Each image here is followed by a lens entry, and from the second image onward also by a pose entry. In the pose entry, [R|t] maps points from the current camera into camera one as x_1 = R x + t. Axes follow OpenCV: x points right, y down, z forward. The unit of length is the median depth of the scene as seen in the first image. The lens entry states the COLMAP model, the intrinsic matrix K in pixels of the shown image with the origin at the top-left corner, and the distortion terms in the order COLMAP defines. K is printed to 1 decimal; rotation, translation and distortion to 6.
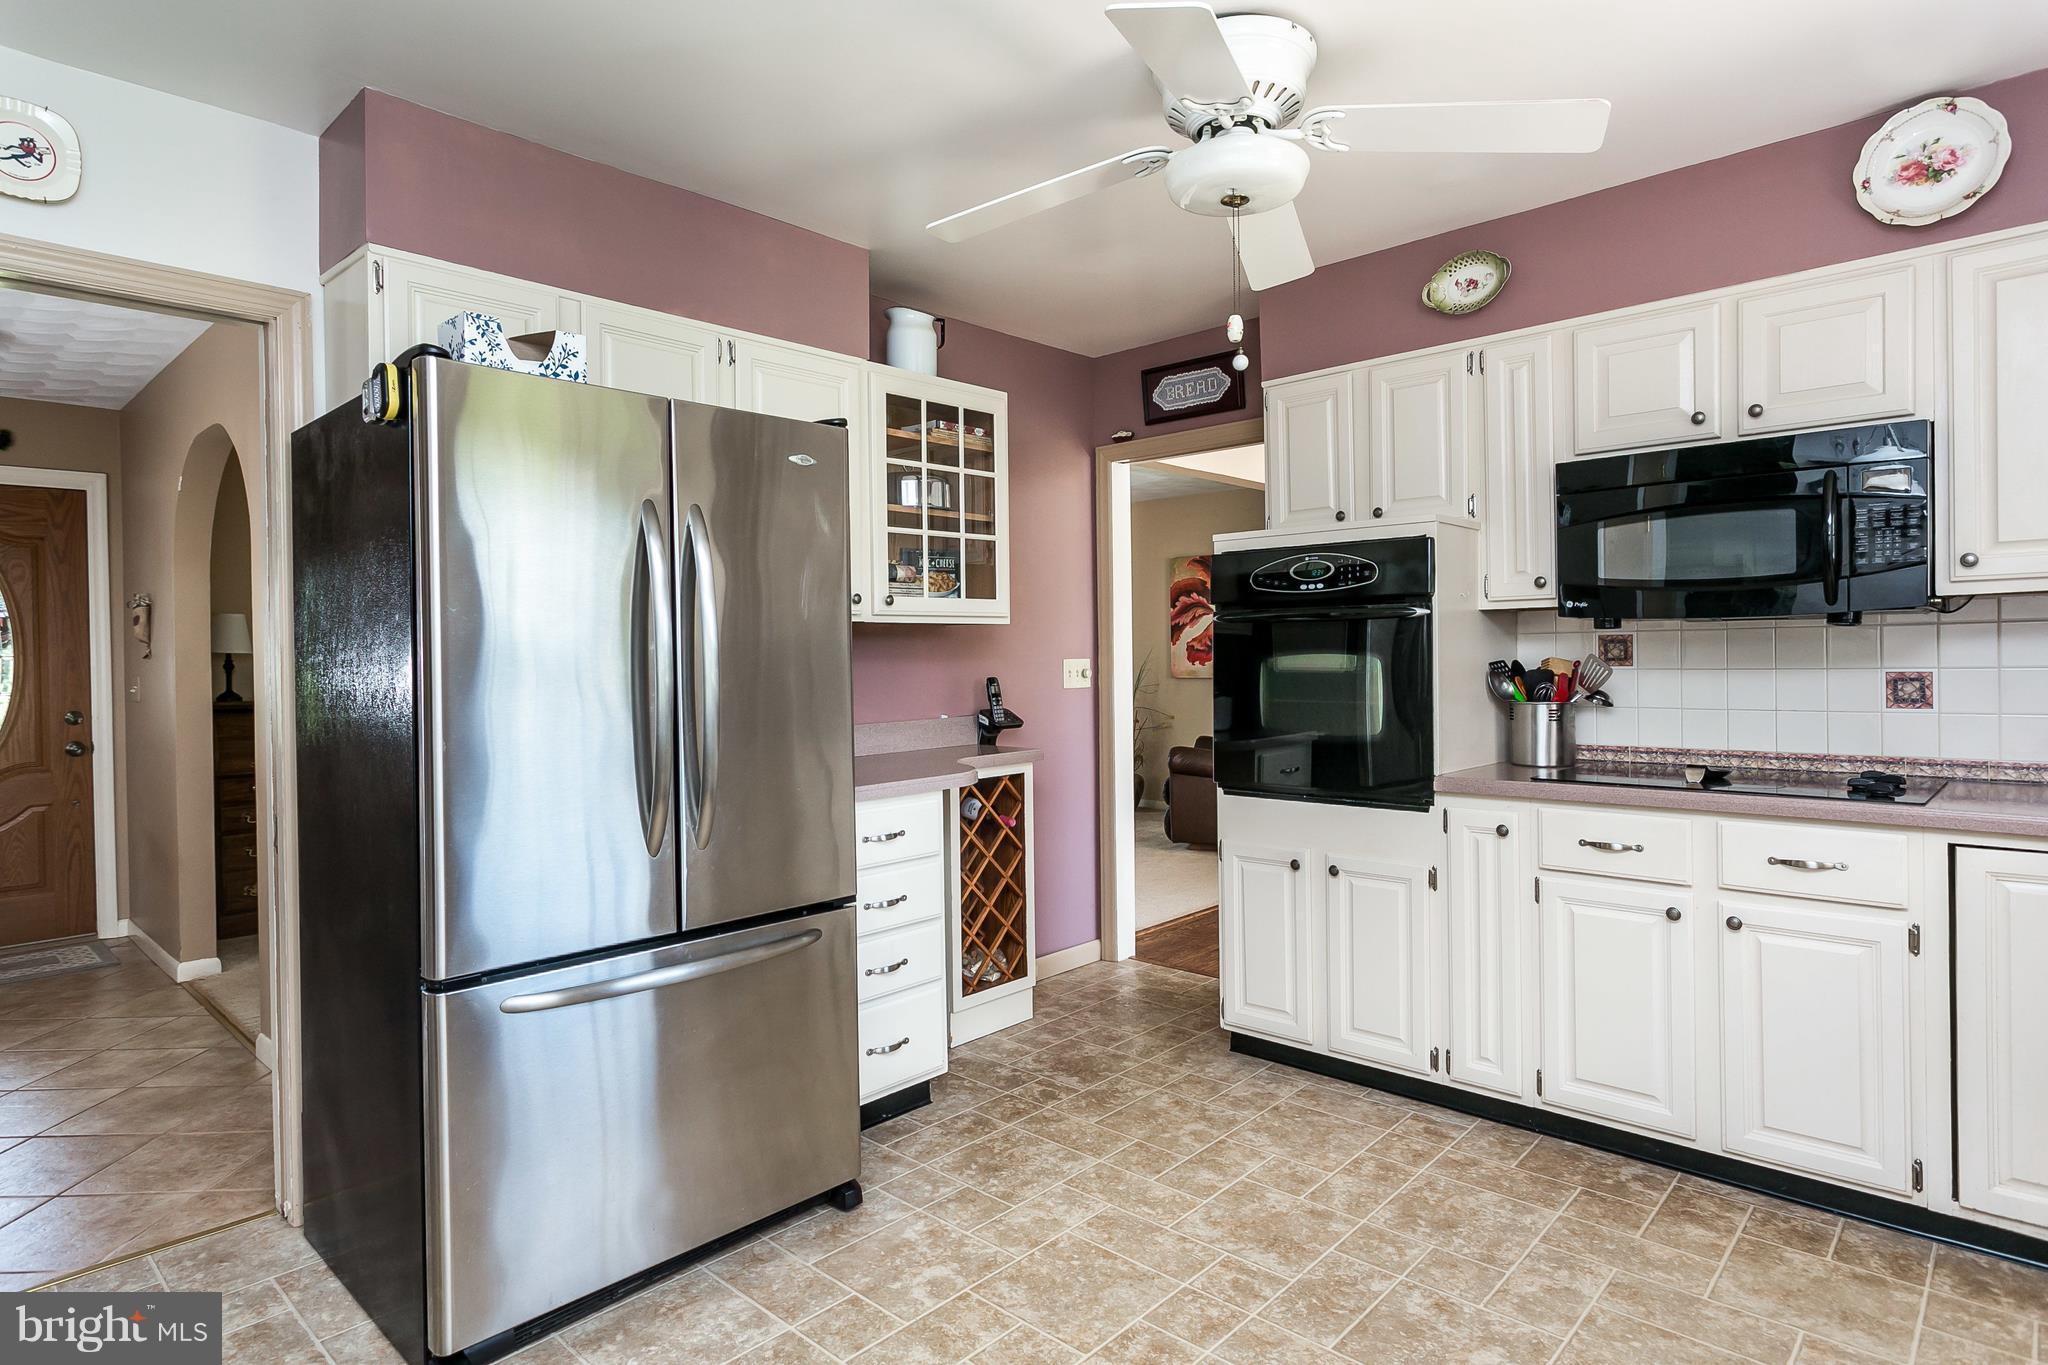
lens RADIAL K [[1115.3, 0, 1021.0], [0, 1115.3, 672.7], [0, 0, 1]] dist [-0.001597, -0.000246]
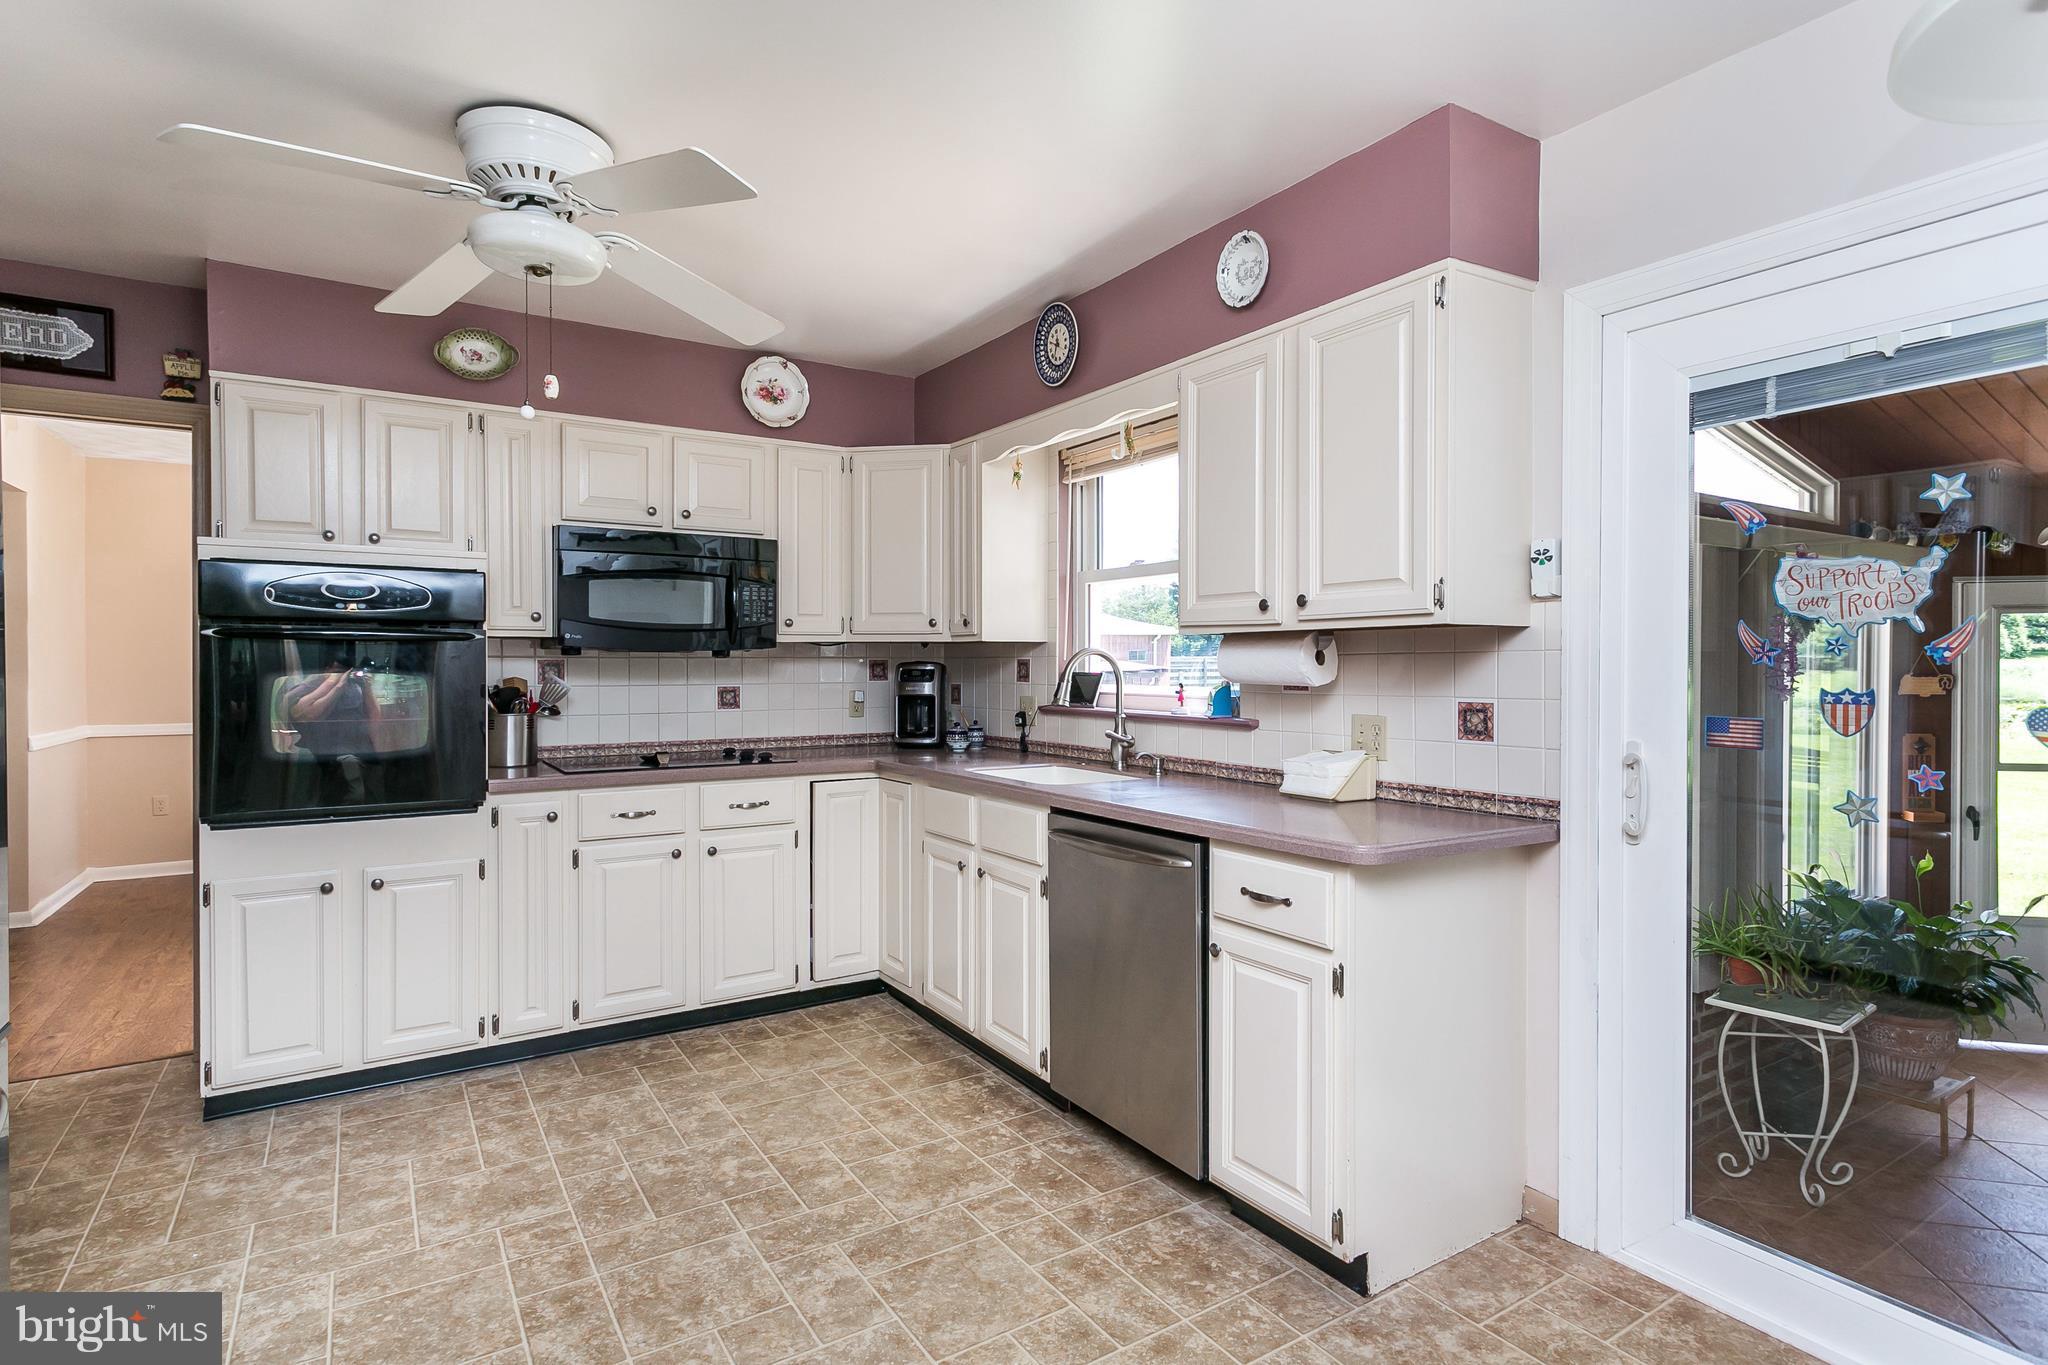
lens RADIAL K [[1016.2, 0, 1018.9], [0, 1016.2, 678.6], [0, 0, 1]] dist [-0.003912, -0.001258]
pose [[0.243050, -0.001203, 0.970013, -0.553206], [0.008986, 0.999959, -0.001011, -0.006760], [-0.969972, 0.008962, 0.243051, 0.225425]]
